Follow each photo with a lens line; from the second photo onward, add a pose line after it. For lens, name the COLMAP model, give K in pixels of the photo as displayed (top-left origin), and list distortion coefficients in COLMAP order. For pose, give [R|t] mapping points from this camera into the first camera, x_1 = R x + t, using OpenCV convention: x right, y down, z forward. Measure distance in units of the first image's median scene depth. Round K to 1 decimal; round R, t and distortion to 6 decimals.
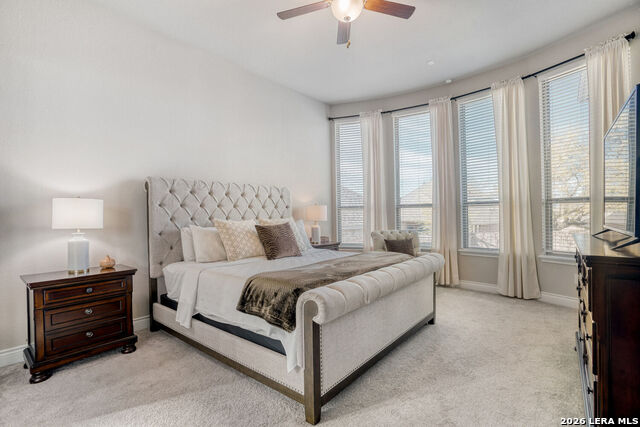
lens RADIAL K [[297.8, 0, 319.7], [0, 297.8, 214.0], [0, 0, 1]] dist [-0.029731, 0.006298]
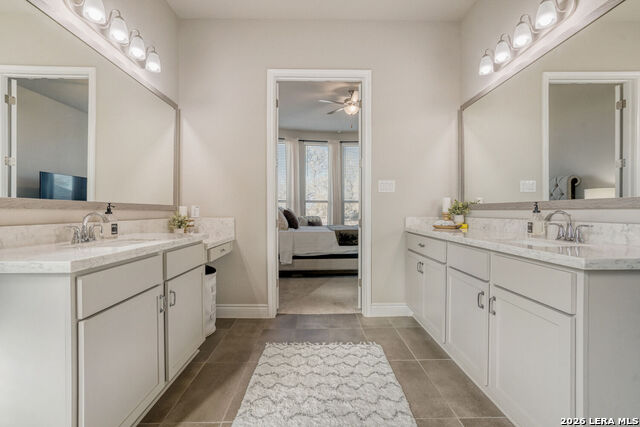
lens RADIAL K [[297.8, 0, 320.3], [0, 297.8, 212.1], [0, 0, 1]] dist [-0.029731, 0.006298]
pose [[0.756196, 0.010738, 0.654257, -0.883762], [-0.018449, 0.999818, 0.004914, 0.027853], [-0.654085, -0.015786, 0.756257, -0.307670]]
